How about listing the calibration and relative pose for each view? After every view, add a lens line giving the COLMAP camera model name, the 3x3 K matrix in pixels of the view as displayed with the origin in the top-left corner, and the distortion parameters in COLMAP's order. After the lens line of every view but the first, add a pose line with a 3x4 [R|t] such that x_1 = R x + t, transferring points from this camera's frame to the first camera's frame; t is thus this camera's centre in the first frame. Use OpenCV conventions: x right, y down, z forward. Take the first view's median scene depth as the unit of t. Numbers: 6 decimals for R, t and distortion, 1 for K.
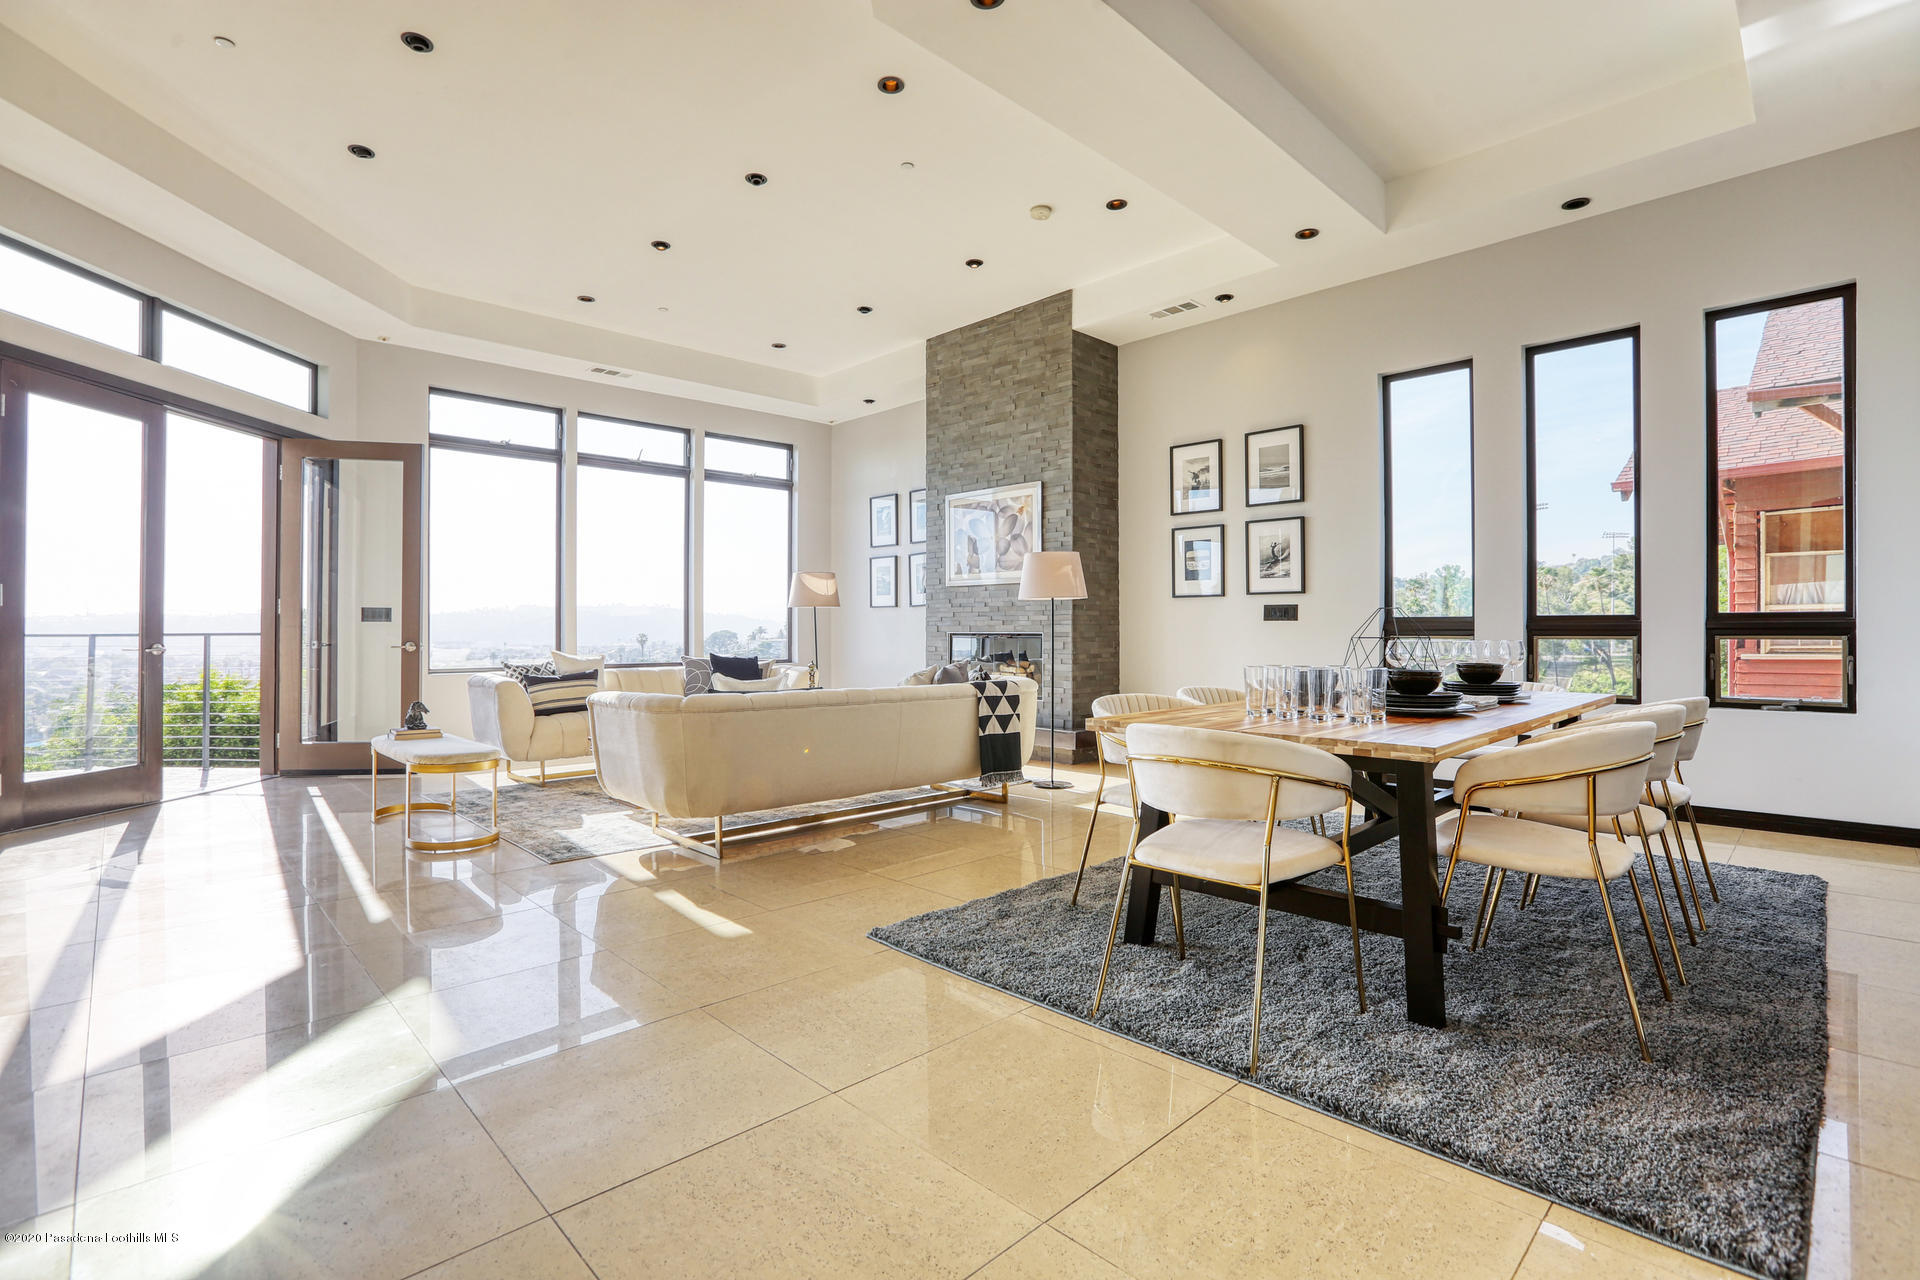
lens RADIAL K [[885.6, 0, 969.2], [0, 885.6, 631.4], [0, 0, 1]] dist [-0.026764, 0.000305]
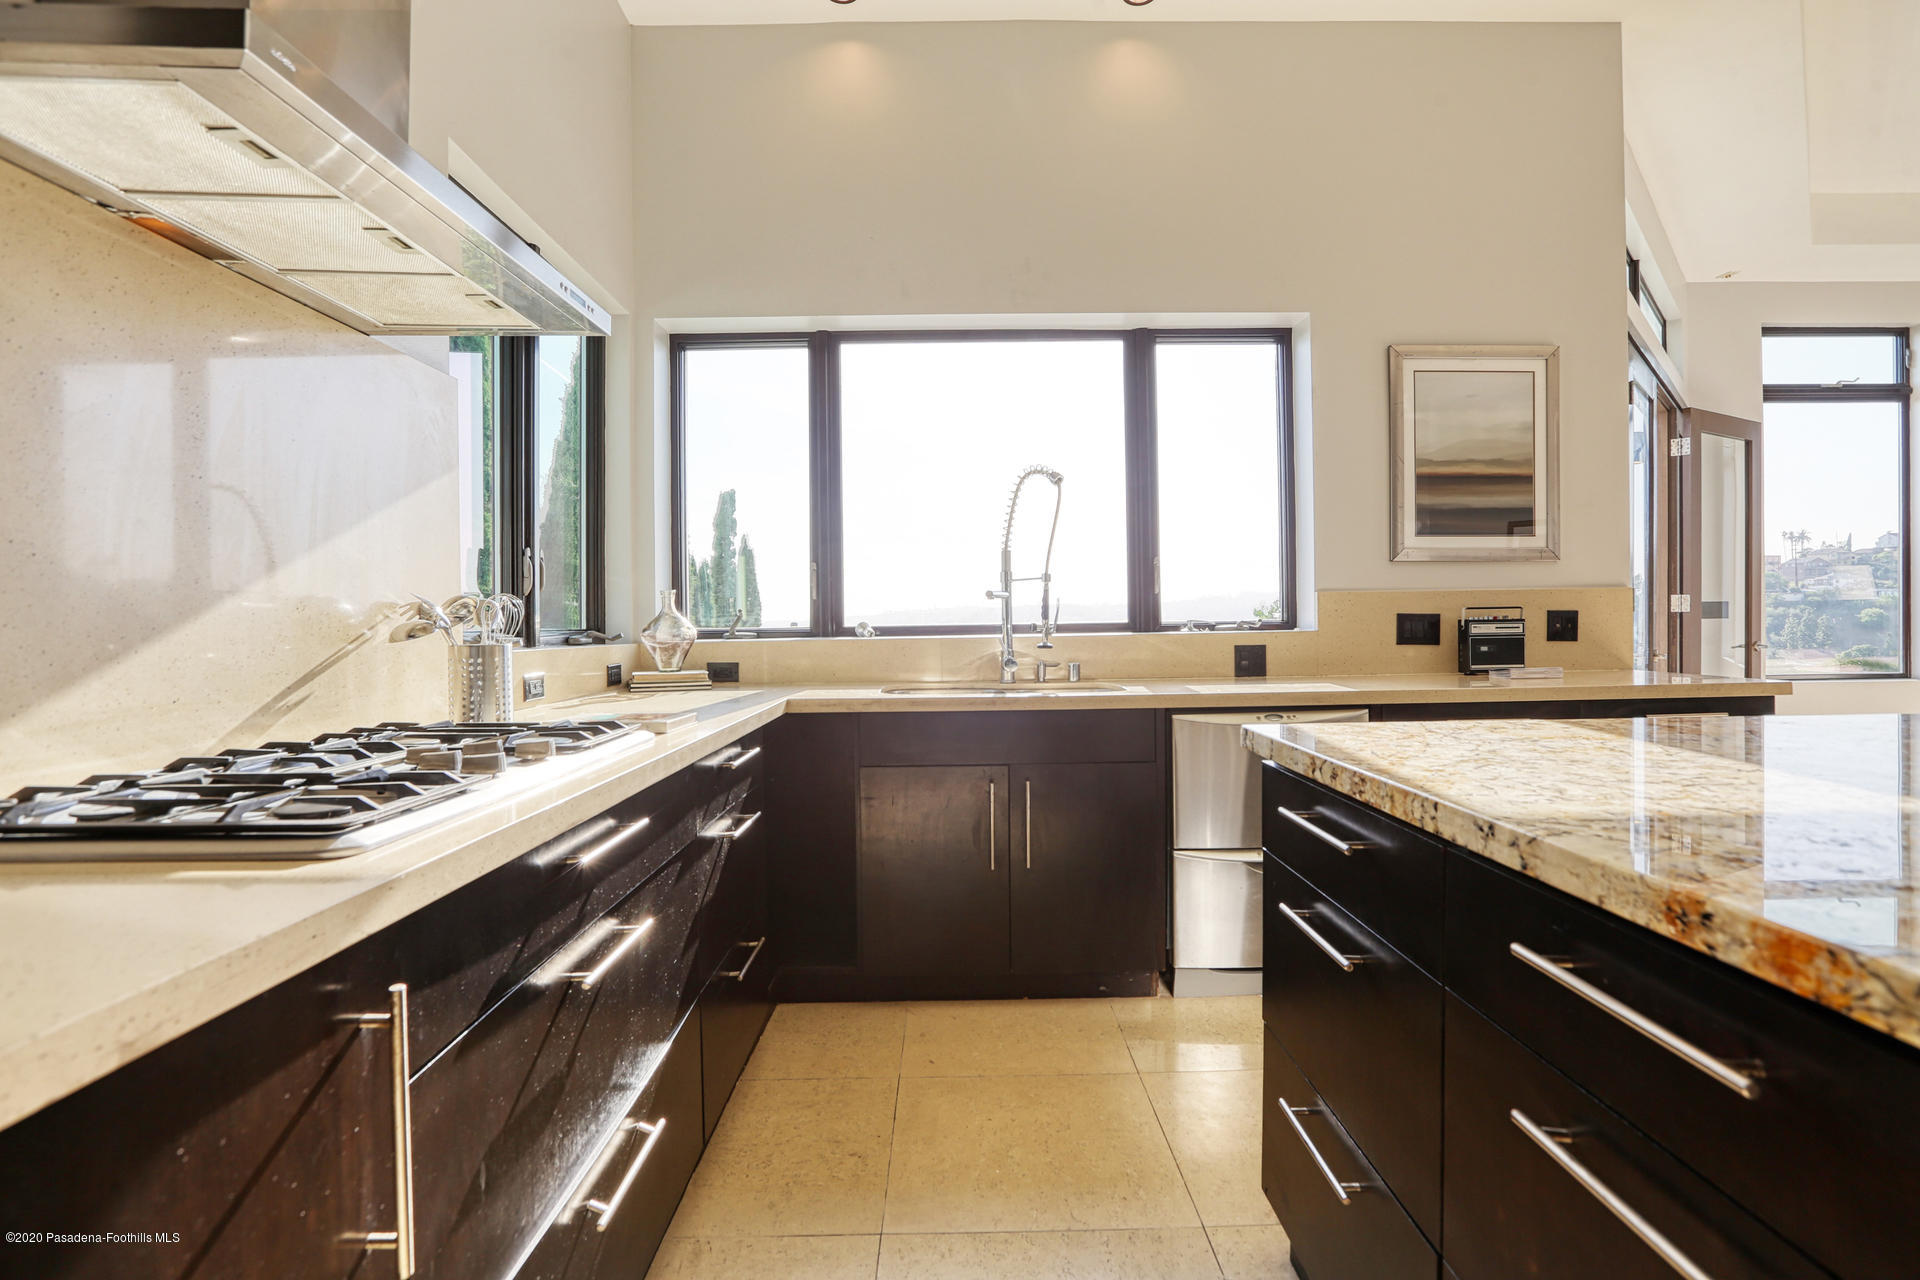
lens RADIAL K [[930.5, 0, 958.7], [0, 930.5, 626.4], [0, 0, 1]] dist [-0.029053, 0.000507]
pose [[0.710201, -0.004989, -0.703981, -0.667431], [0.010003, 0.999945, 0.003006, -0.017984], [0.703927, -0.009176, 0.710213, -0.133047]]
